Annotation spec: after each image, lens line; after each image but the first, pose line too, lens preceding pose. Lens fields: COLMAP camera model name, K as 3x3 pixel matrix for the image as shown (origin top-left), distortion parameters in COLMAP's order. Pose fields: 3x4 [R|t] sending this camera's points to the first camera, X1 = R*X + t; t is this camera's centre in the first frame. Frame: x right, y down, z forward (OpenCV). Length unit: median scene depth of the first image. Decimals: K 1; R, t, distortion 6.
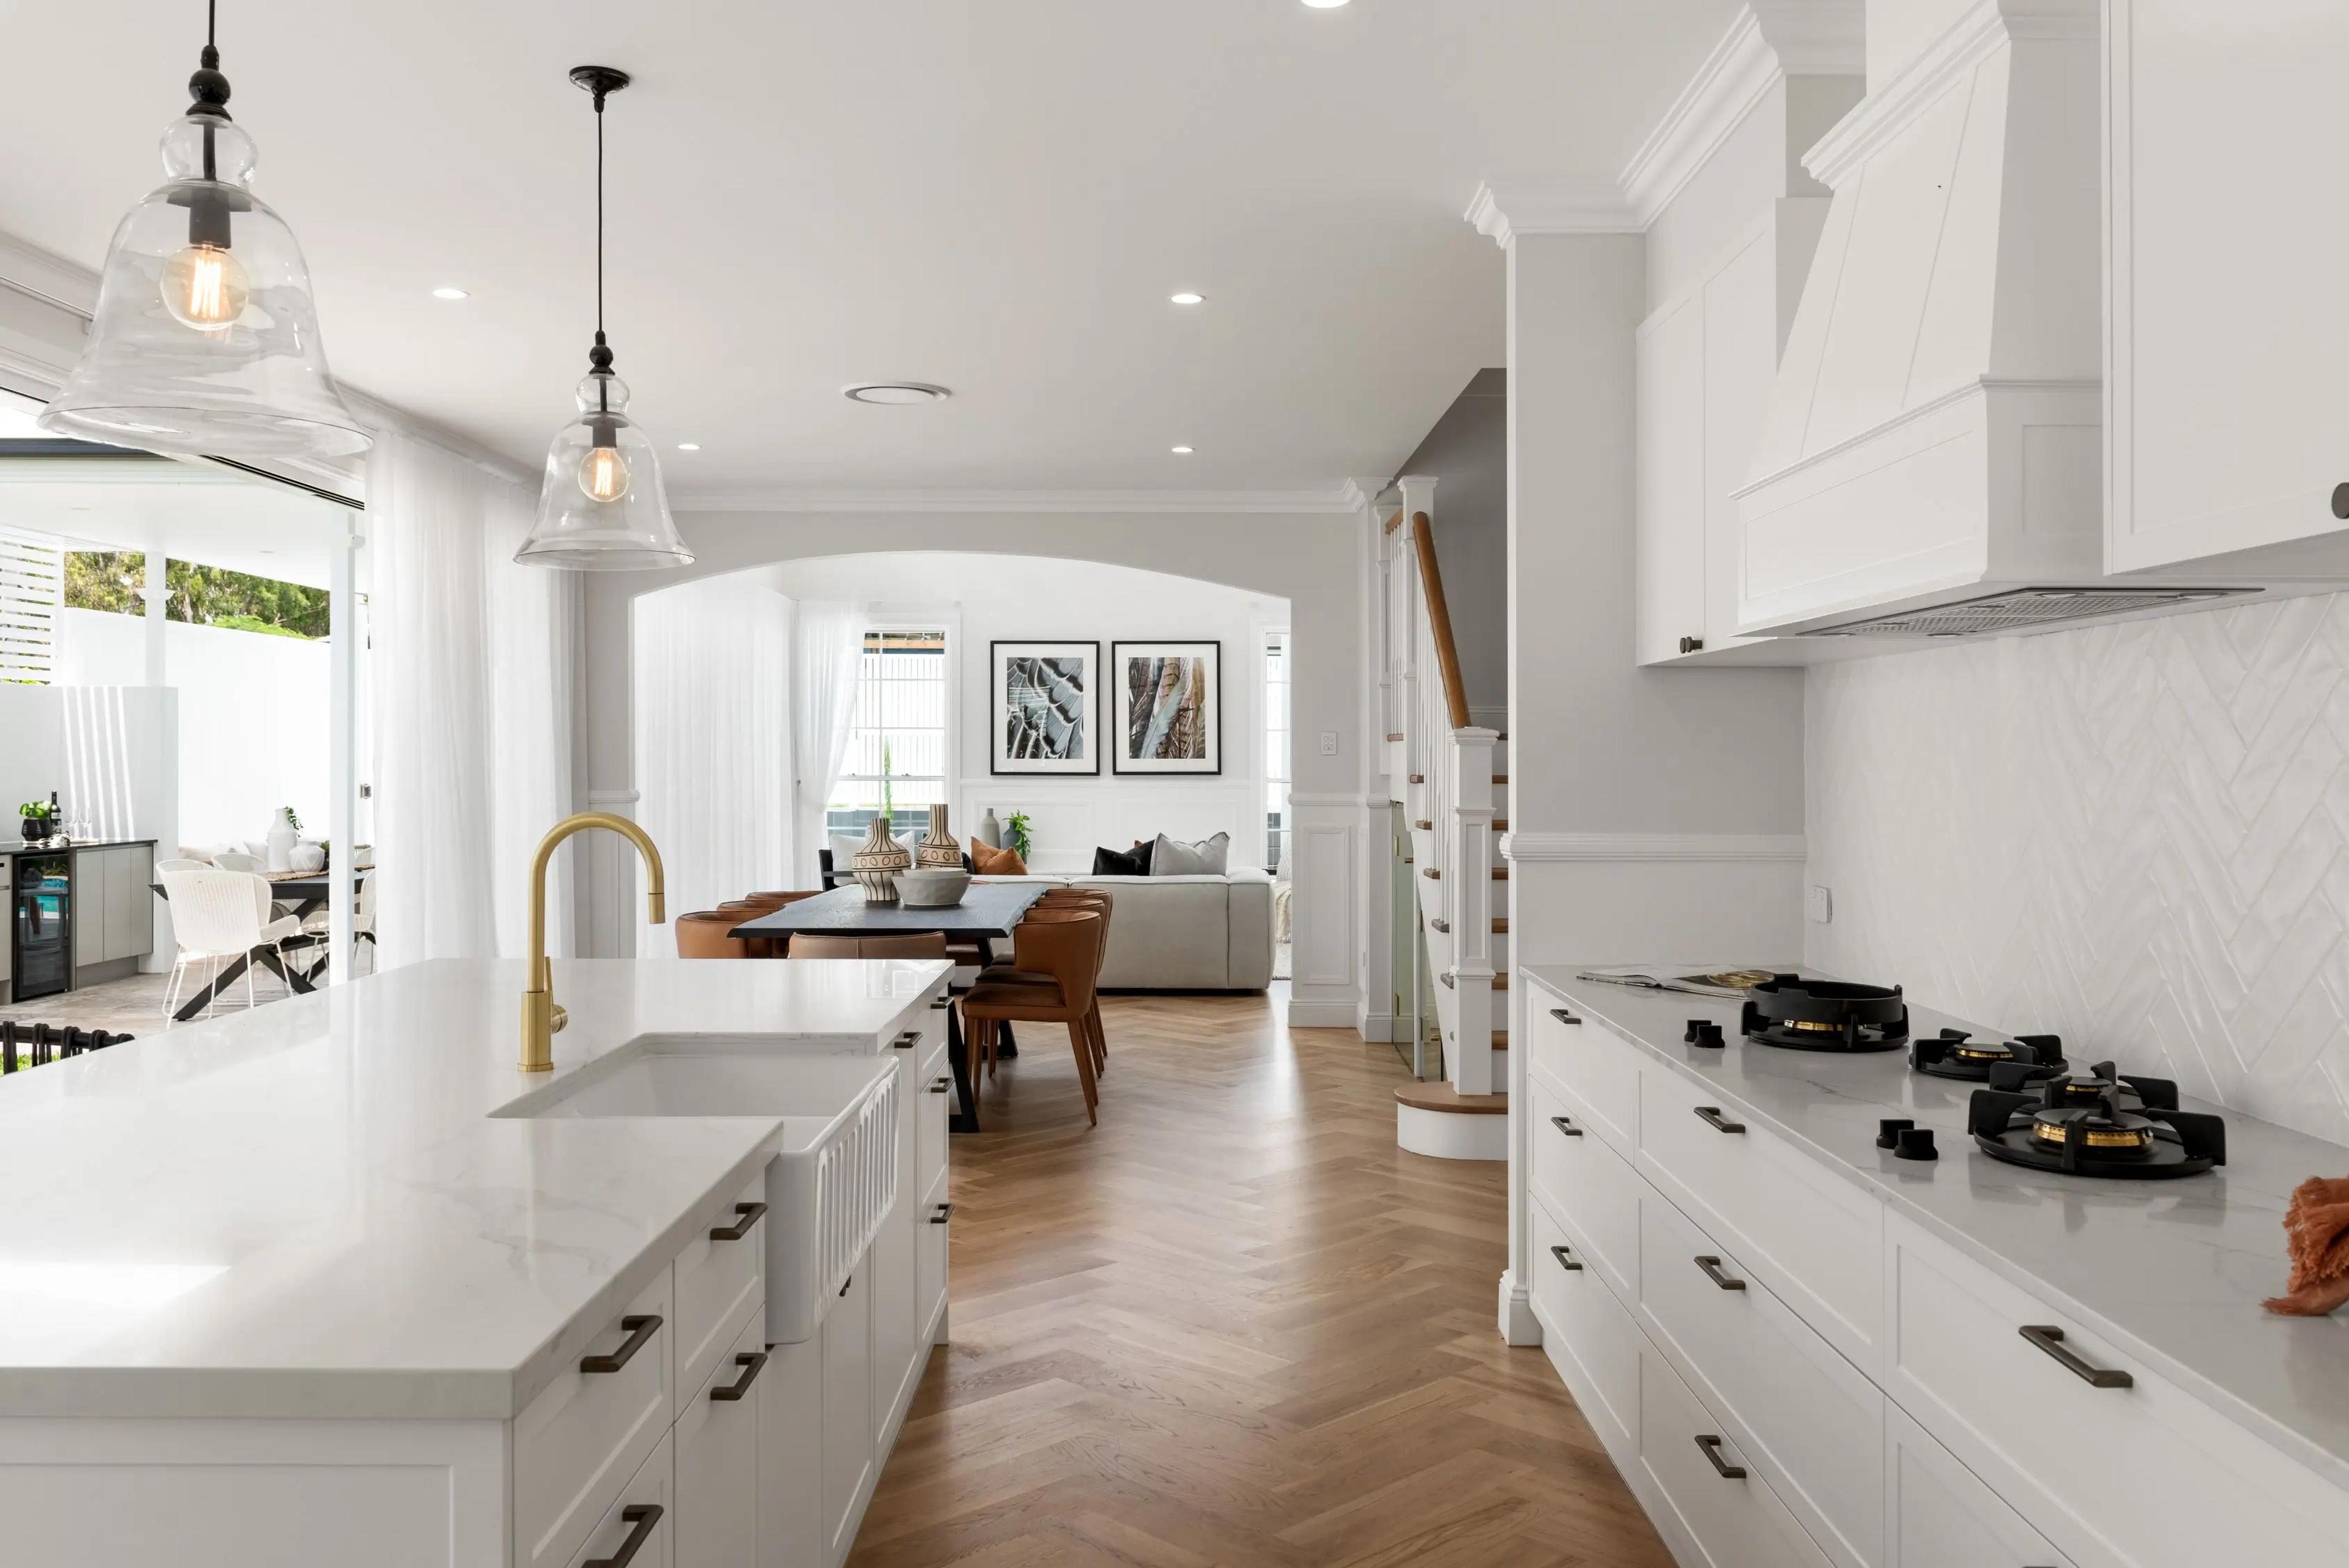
lens RADIAL K [[1935.9, 0, 1174.5], [0, 1935.9, 784.0], [0, 0, 1]] dist [-0.007245, -0.001797]
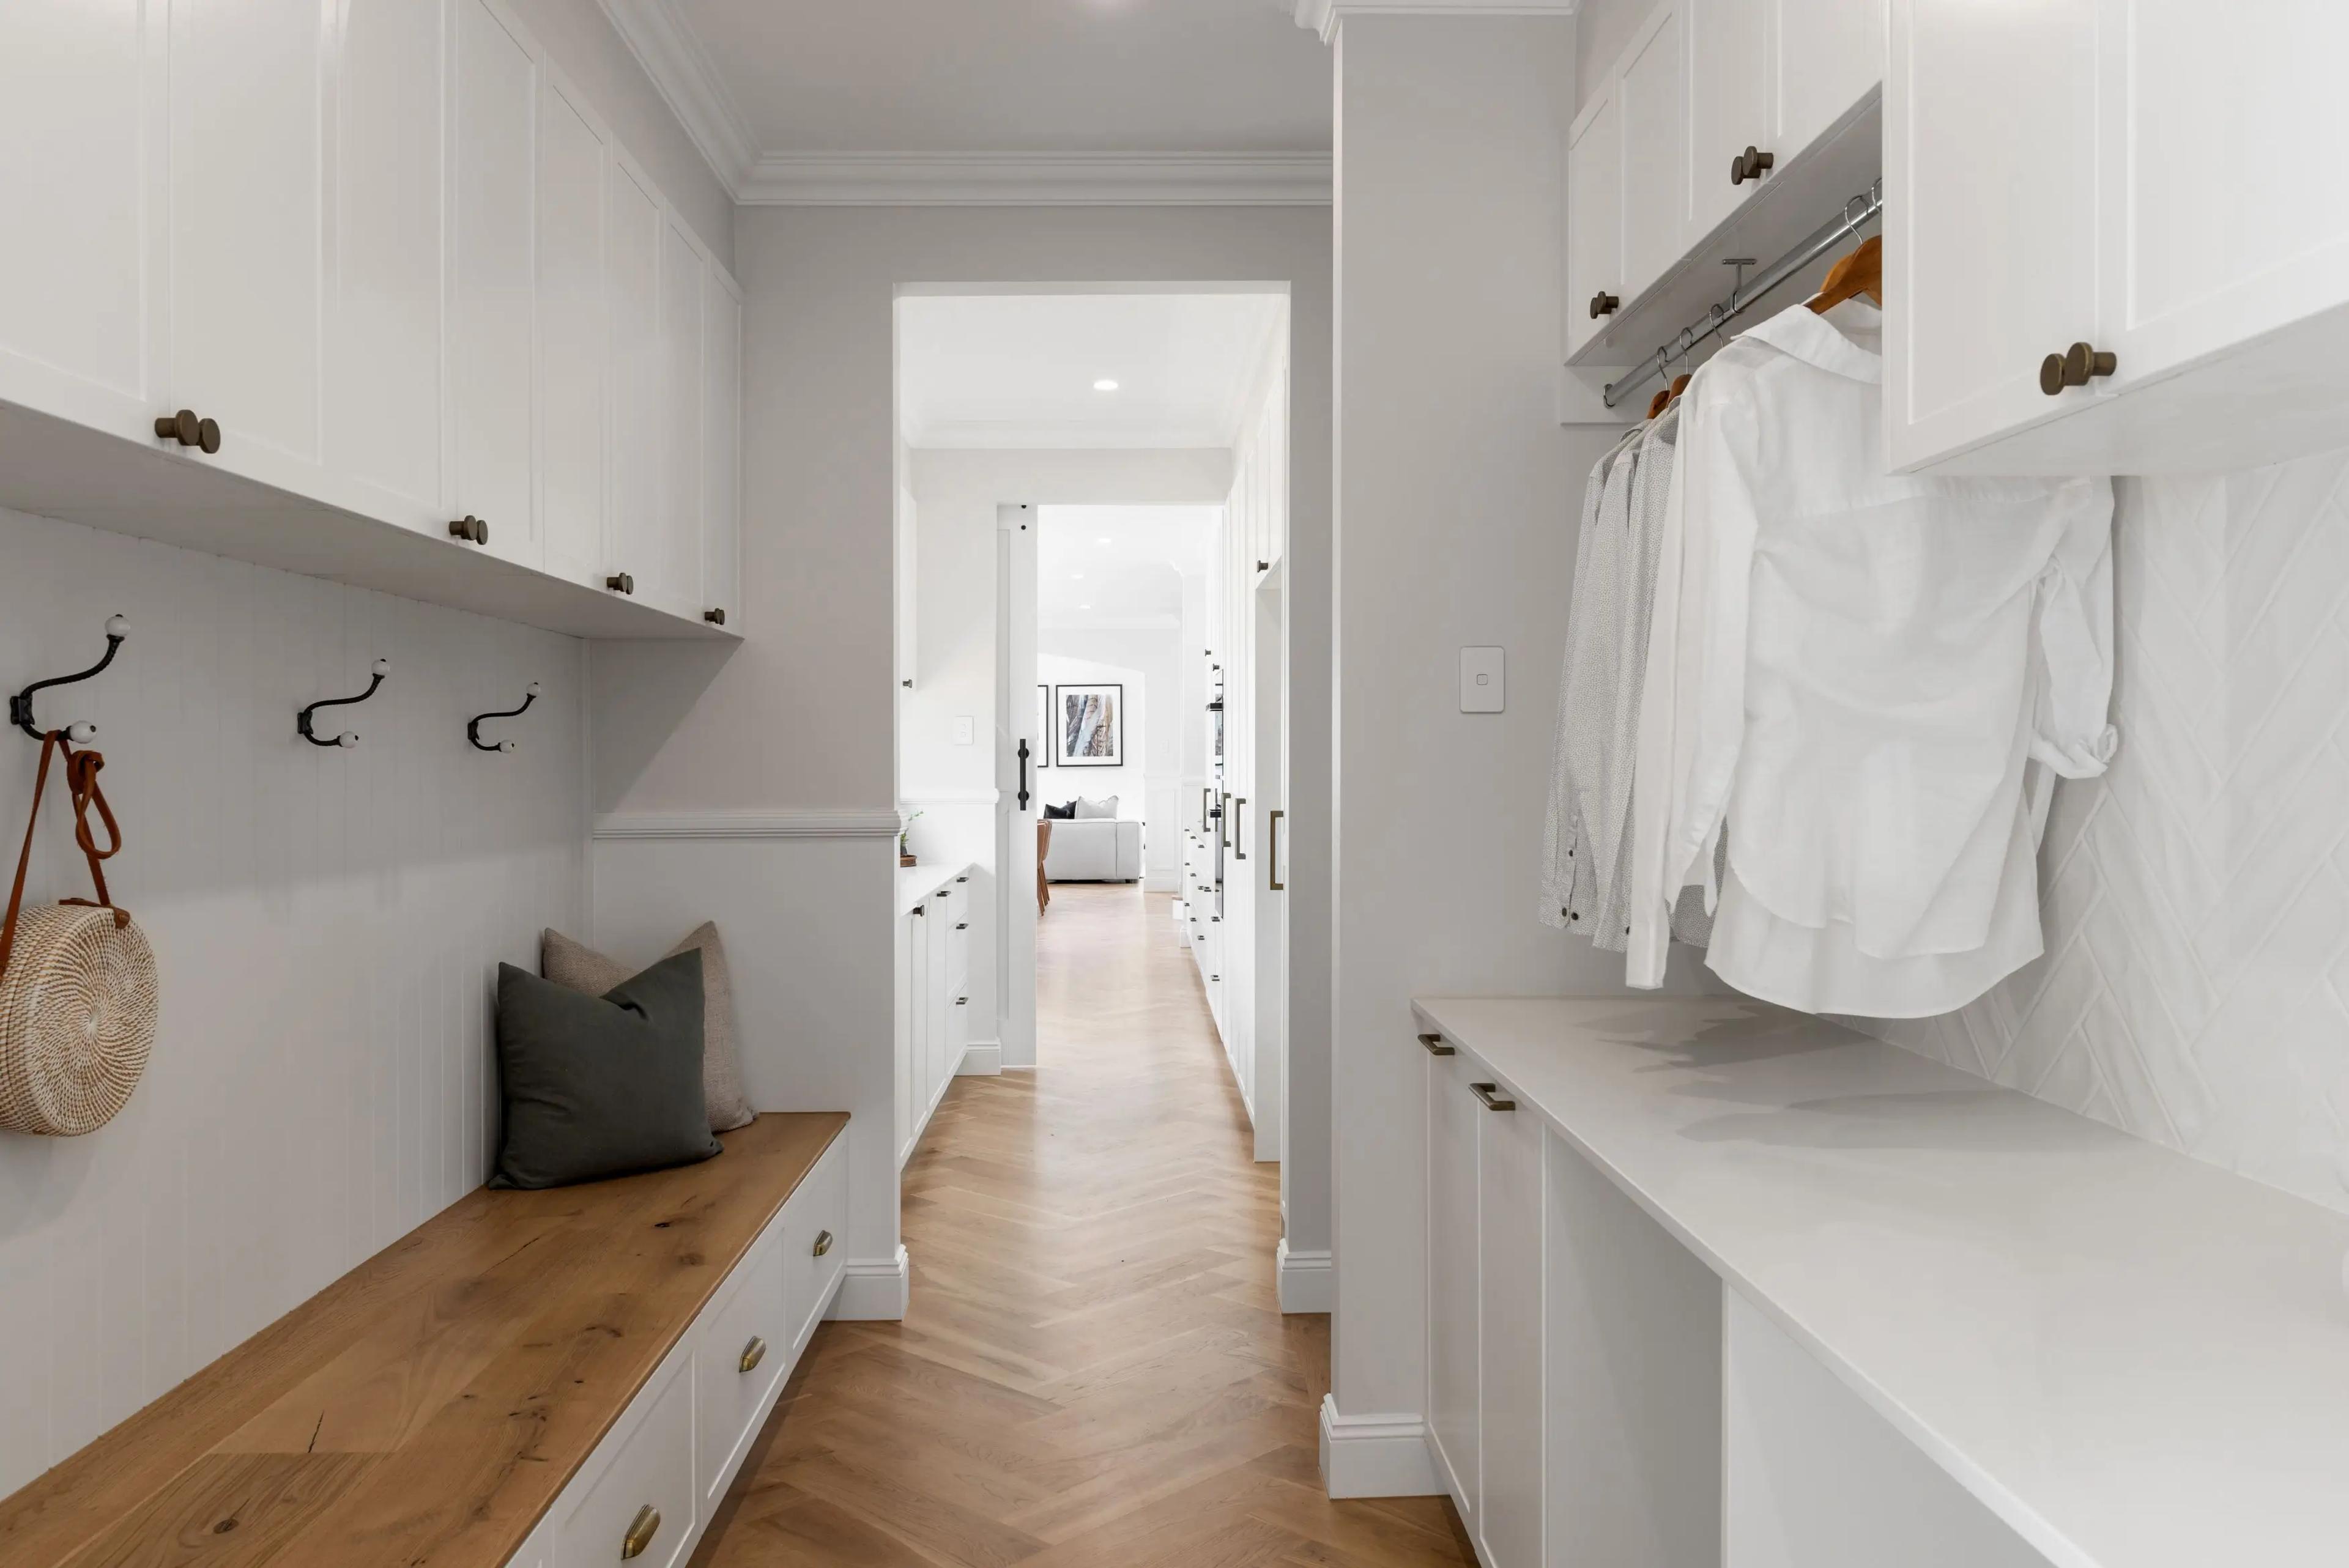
lens RADIAL K [[1935.9, 0, 1174.5], [0, 1935.9, 784.0], [0, 0, 1]] dist [-0.007245, -0.001797]
pose [[0.999739, -0.003750, 0.022515, 0.030793], [0.003790, 0.999991, -0.001748, 0.013181], [-0.022508, 0.001833, 0.999745, -0.636060]]
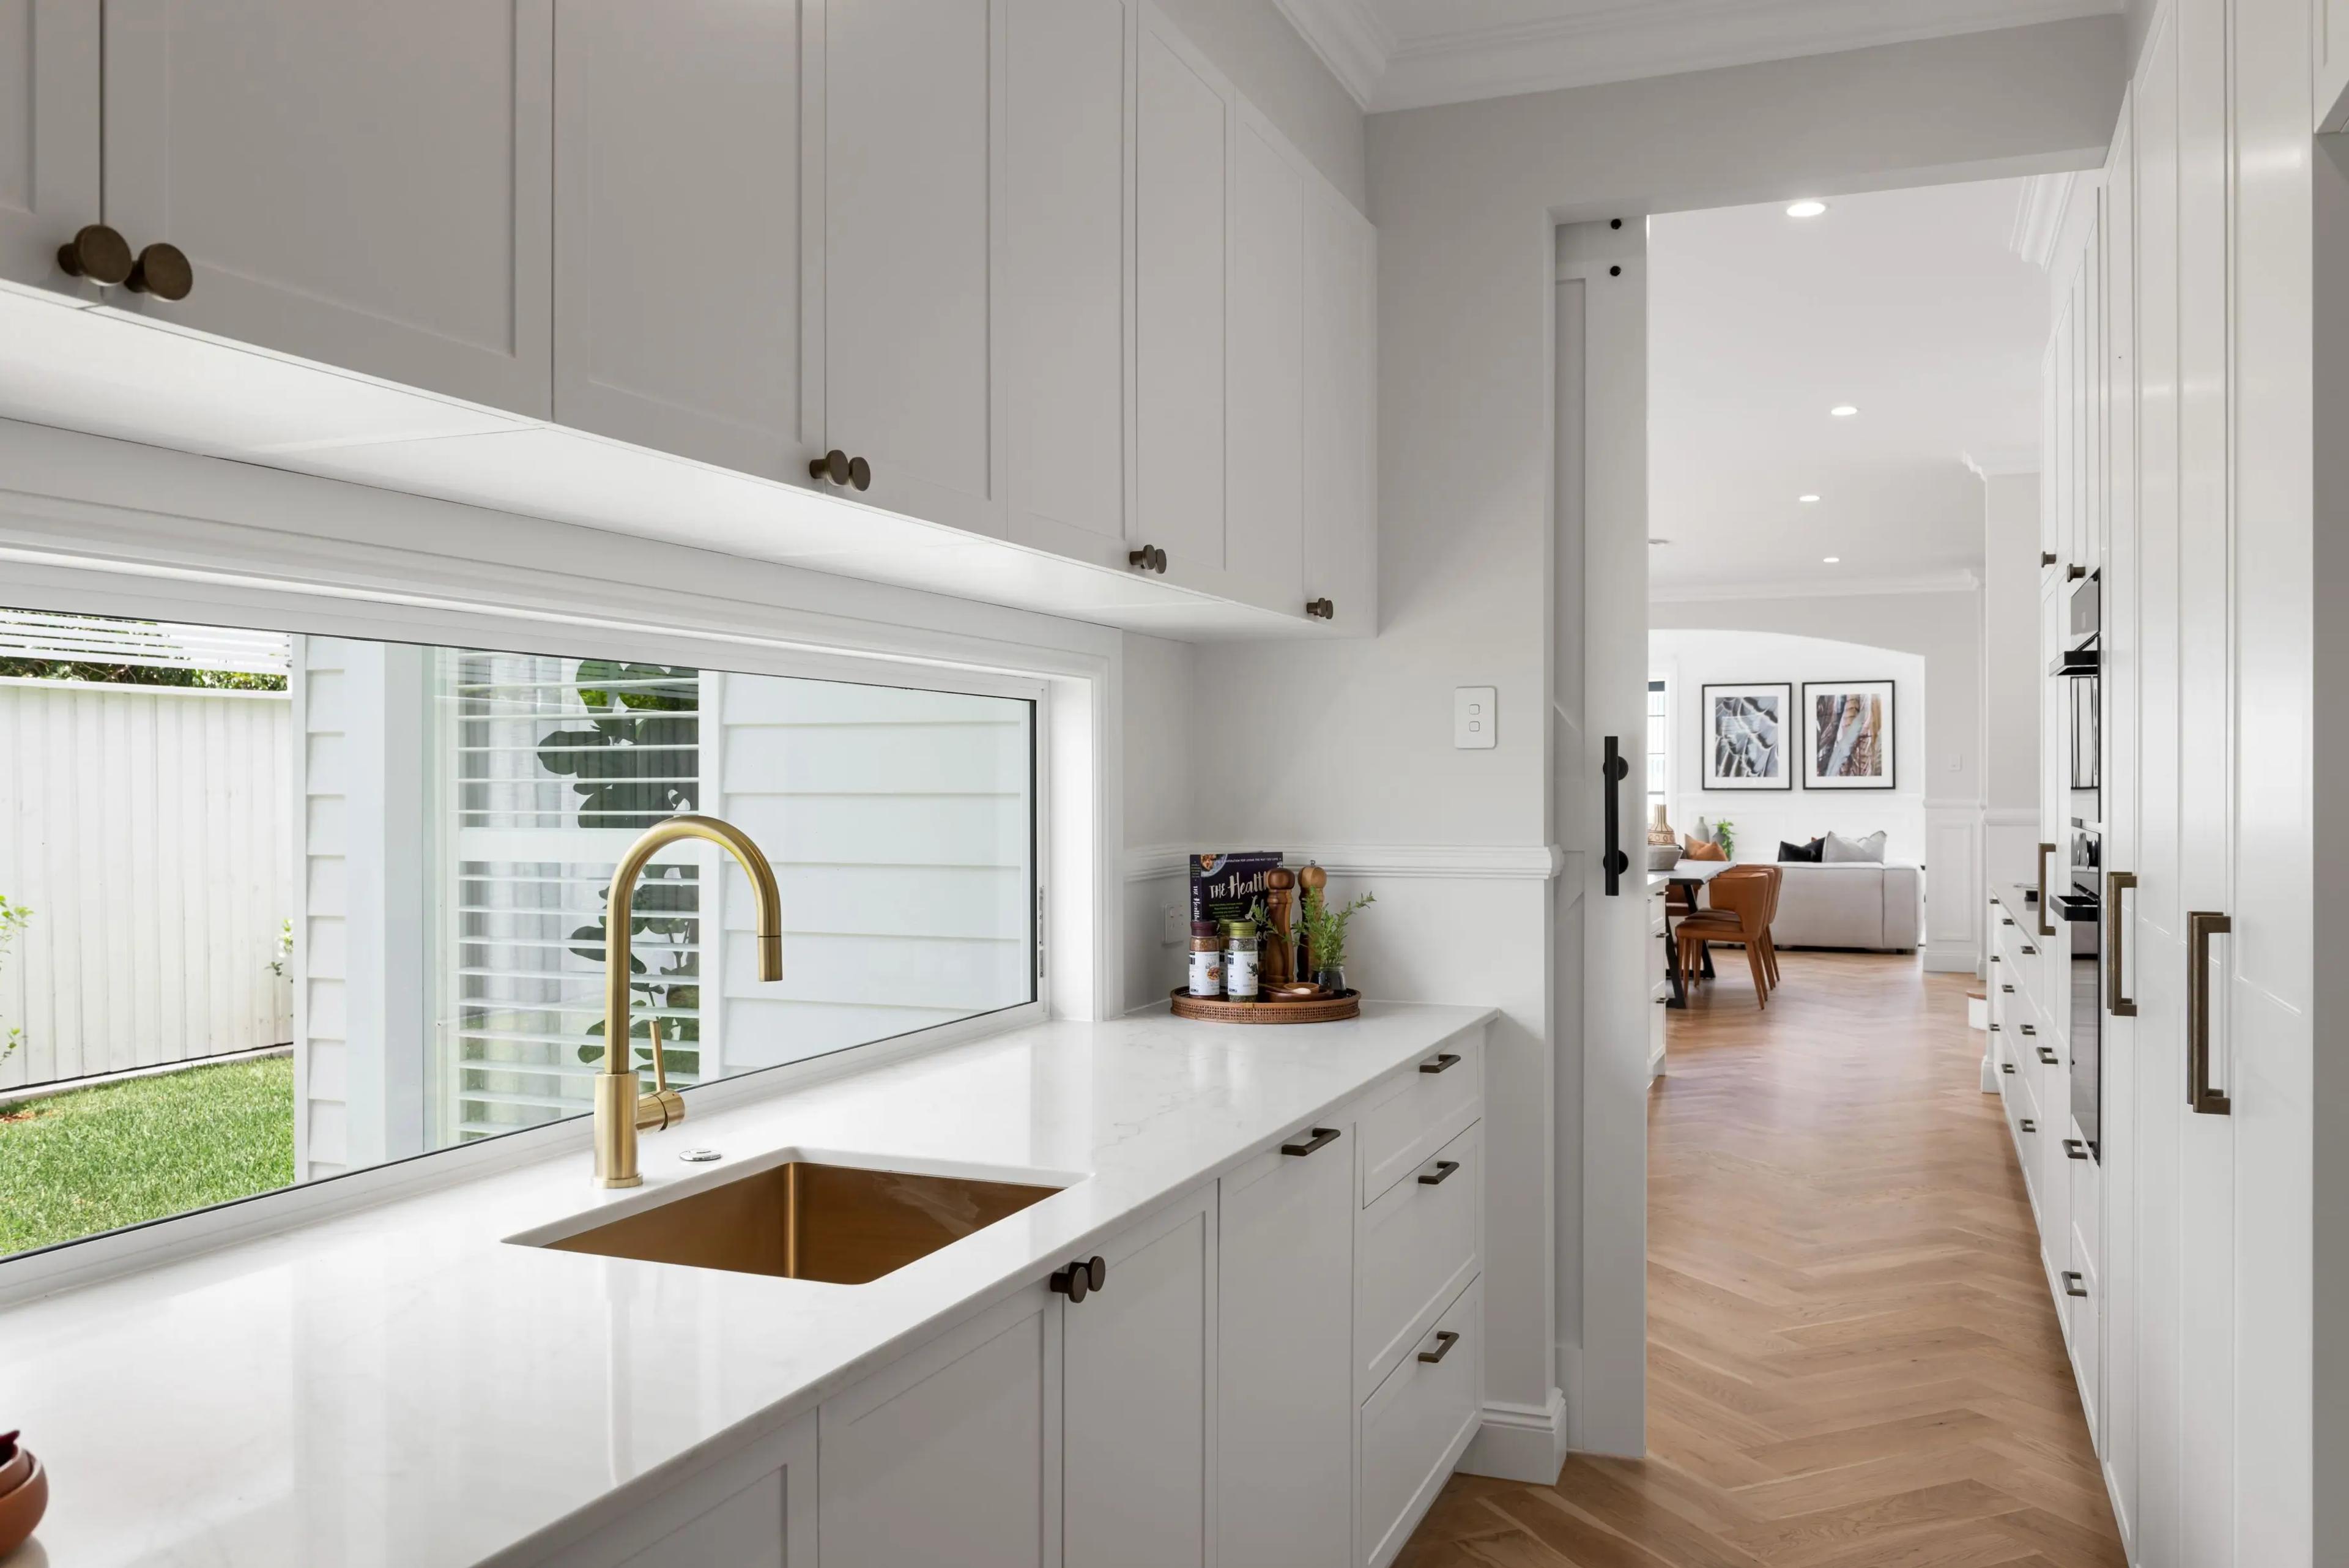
lens RADIAL K [[1936.3, 0, 1174.5], [0, 1936.3, 784.0], [0, 0, 1]] dist [-0.007245, -0.001797]
pose [[0.933328, -0.003629, -0.359006, 0.037544], [-0.001100, 0.999915, -0.012969, 0.008191], [0.359023, 0.012499, 0.933245, -0.305908]]
